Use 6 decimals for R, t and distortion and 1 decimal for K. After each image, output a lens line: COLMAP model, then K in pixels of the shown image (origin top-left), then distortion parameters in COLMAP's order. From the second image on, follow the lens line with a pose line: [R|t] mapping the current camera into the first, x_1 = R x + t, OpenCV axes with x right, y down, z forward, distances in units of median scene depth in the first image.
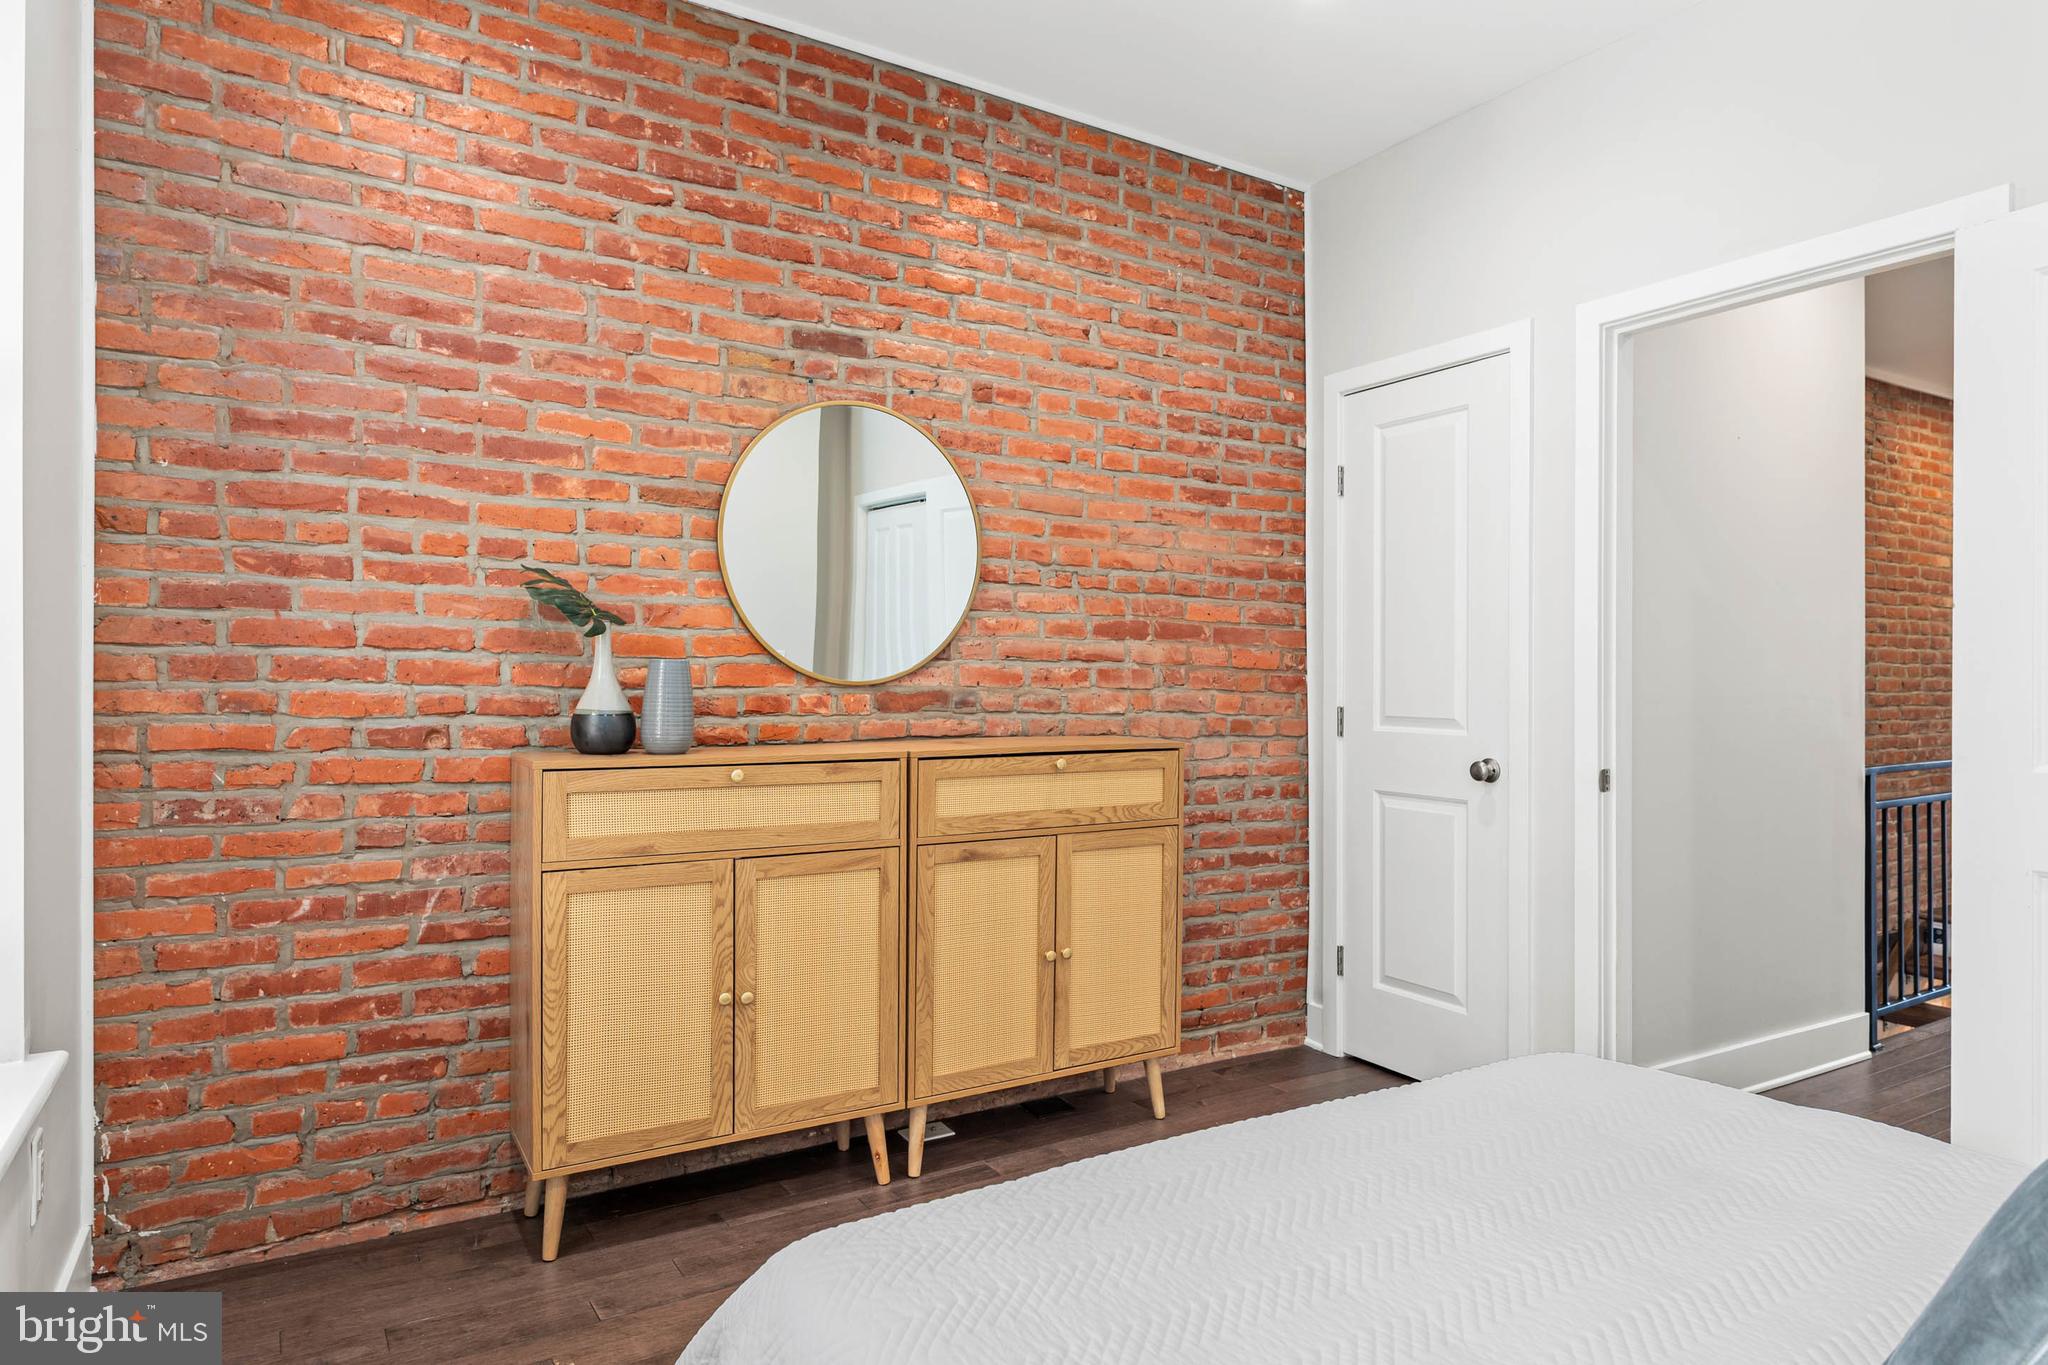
lens RADIAL K [[1172.3, 0, 1021.4], [0, 1172.3, 686.0], [0, 0, 1]] dist [-0.000628, -0.000060]
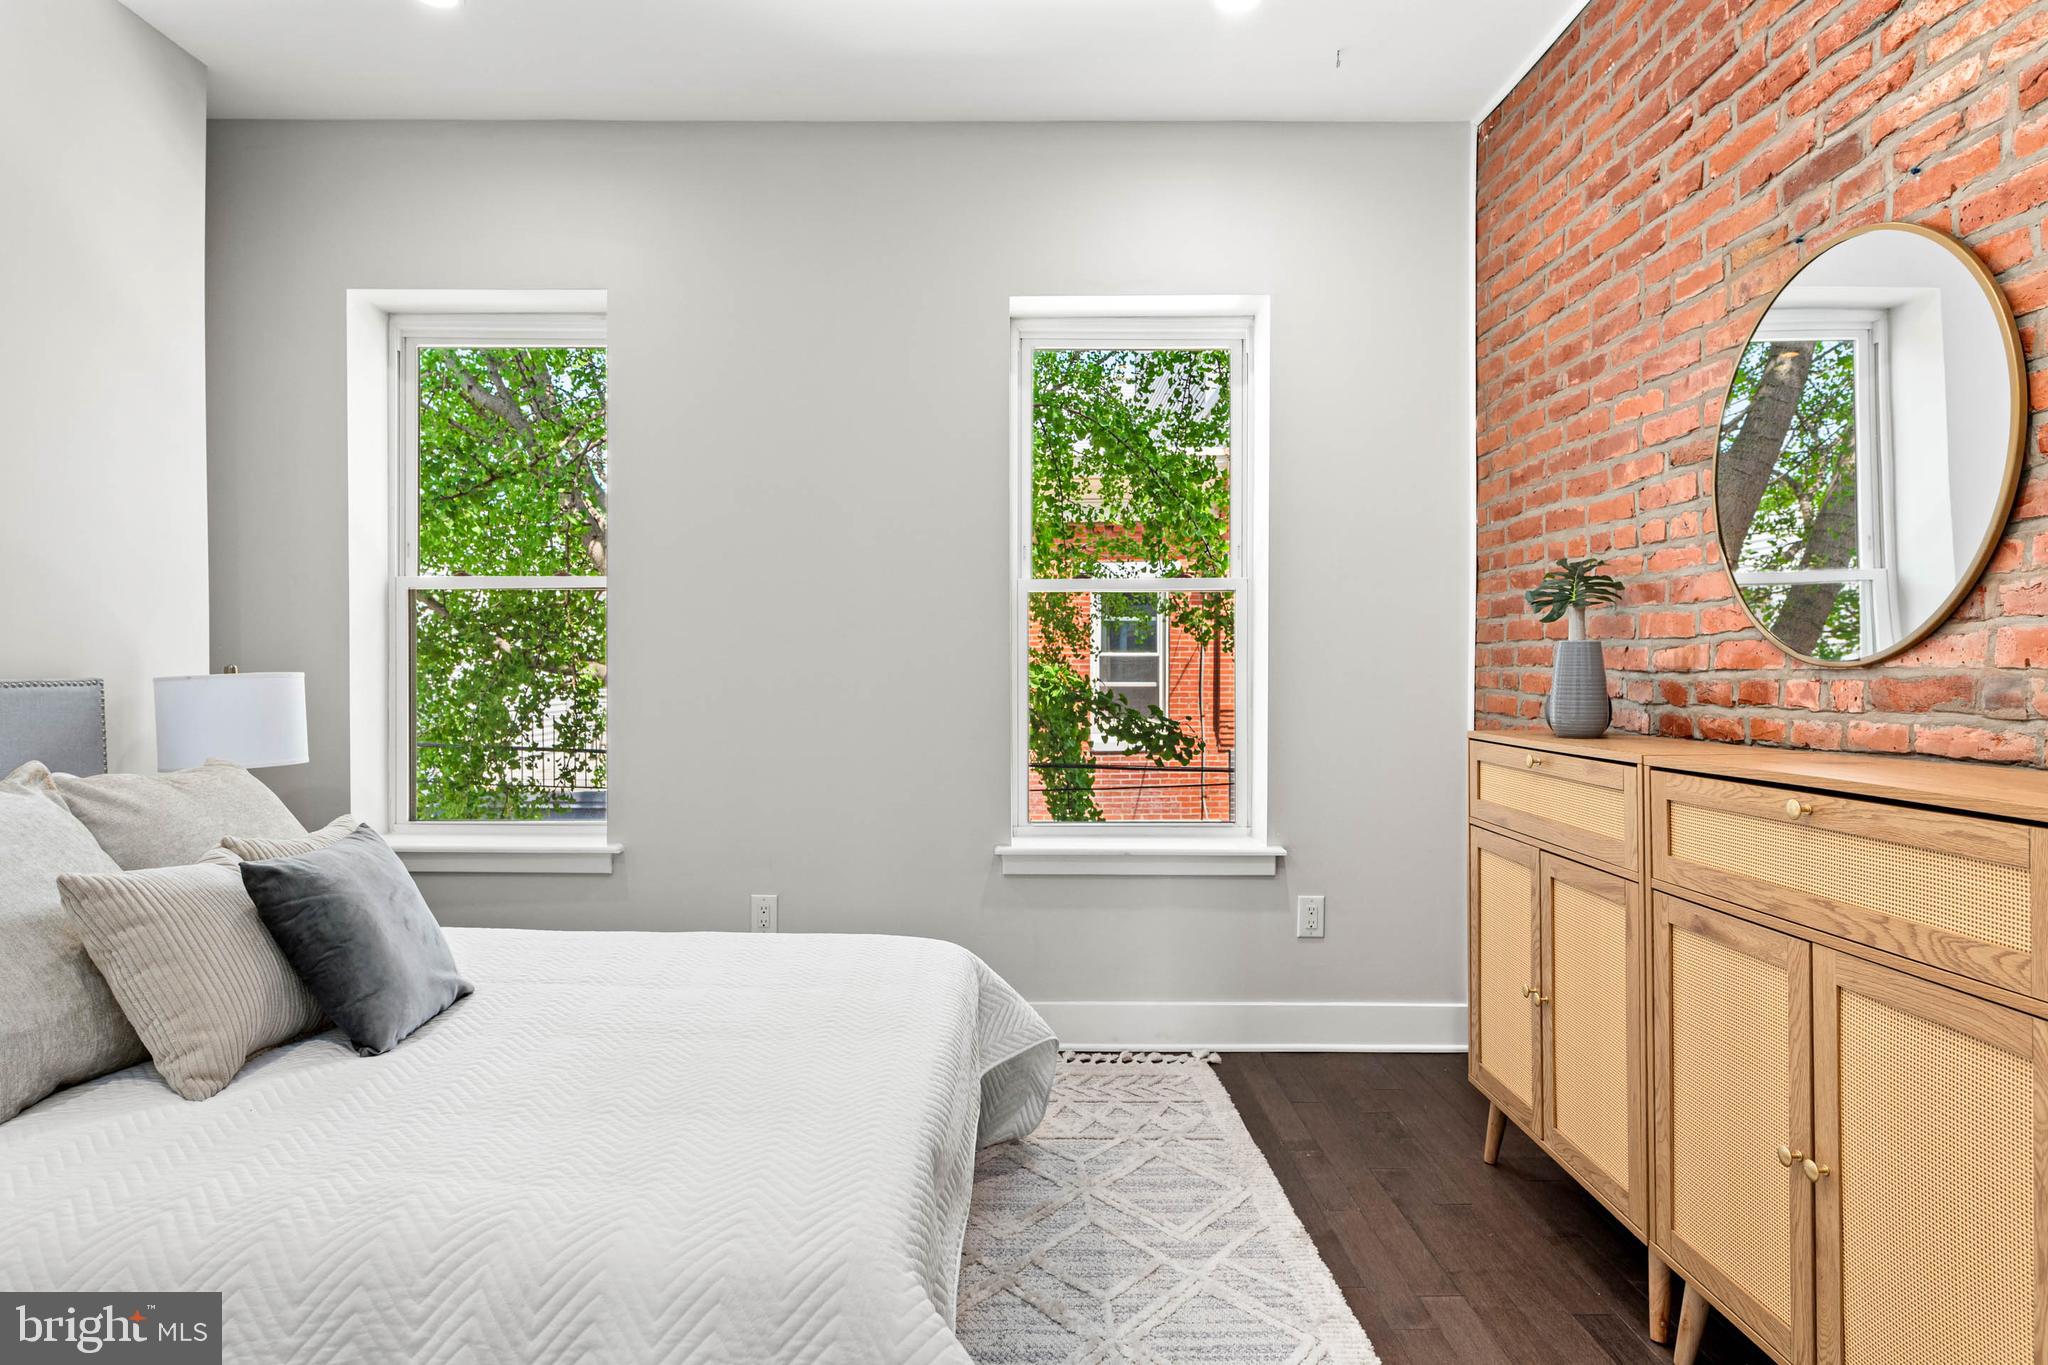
lens RADIAL K [[1216.5, 0, 1024.0], [0, 1216.5, 682.5], [0, 0, 1]] dist [-0.025353, -0.000332]
pose [[-0.513313, 0.002654, -0.858197, 0.686743], [-0.008179, 0.999935, 0.007984, 0.006389], [0.858162, 0.011117, -0.513258, 0.969294]]
